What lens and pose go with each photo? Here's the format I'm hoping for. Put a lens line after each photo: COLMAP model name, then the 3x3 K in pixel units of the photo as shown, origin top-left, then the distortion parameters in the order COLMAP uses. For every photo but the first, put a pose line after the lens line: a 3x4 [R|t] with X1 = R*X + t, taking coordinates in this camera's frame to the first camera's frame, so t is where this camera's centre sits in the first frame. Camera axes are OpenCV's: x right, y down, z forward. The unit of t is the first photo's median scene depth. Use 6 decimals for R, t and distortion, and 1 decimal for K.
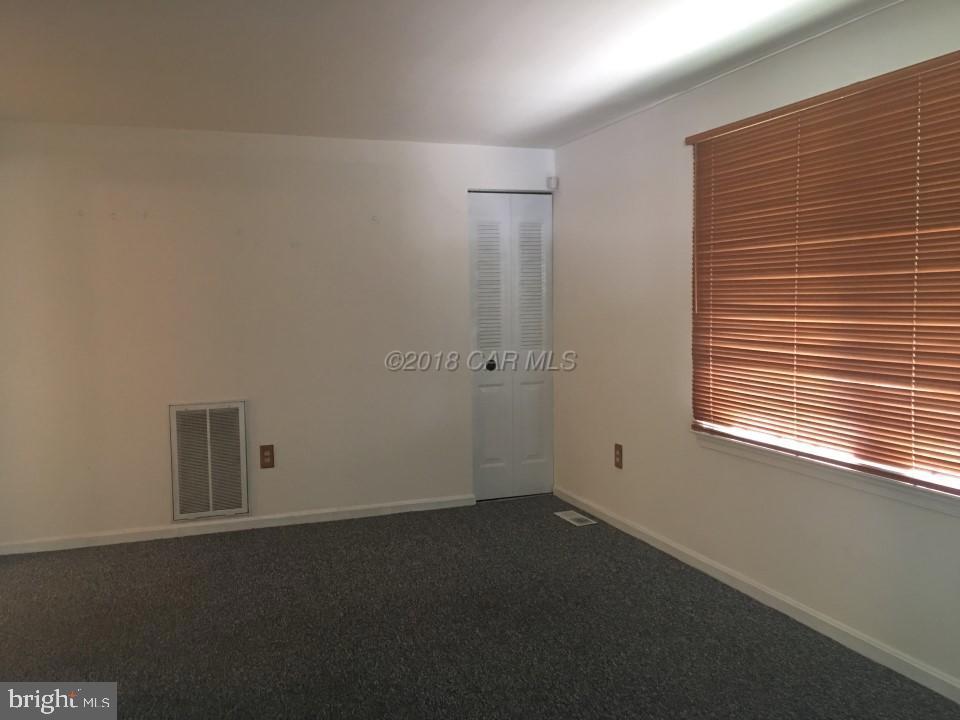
lens RADIAL K [[821.4, 0, 480.0], [0, 821.4, 360.0], [0, 0, 1]] dist [0.077302, -0.118266]
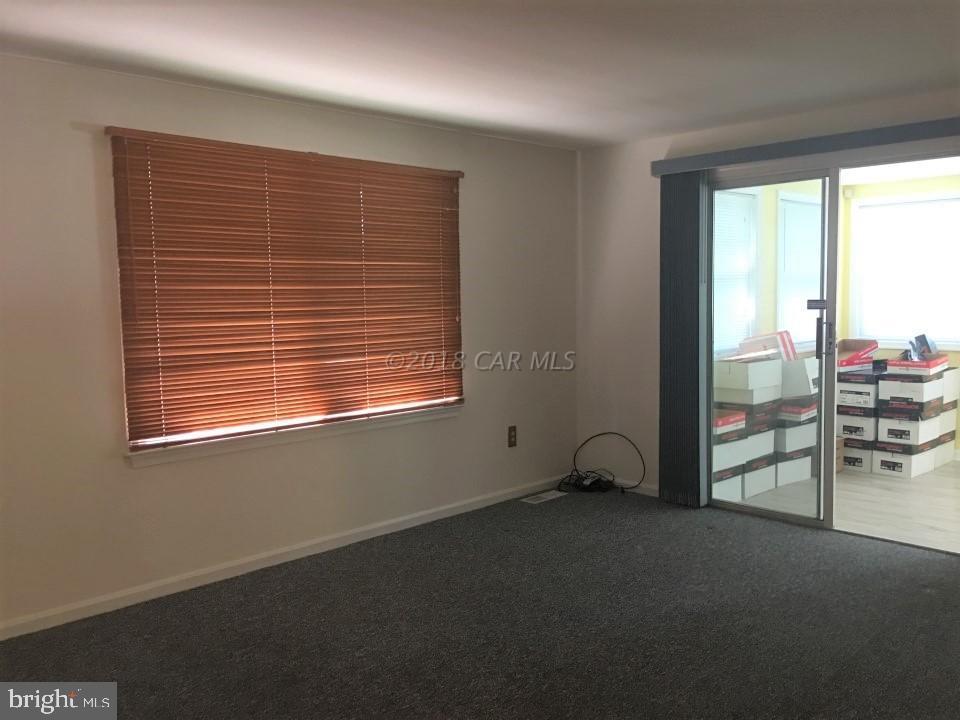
lens RADIAL K [[821.4, 0, 480.0], [0, 821.4, 360.0], [0, 0, 1]] dist [0.077302, -0.118266]
pose [[-0.421431, -0.056757, 0.905082, -0.880288], [0.087665, 0.990816, 0.102952, -0.093357], [-0.902613, 0.122731, -0.412585, 1.247659]]
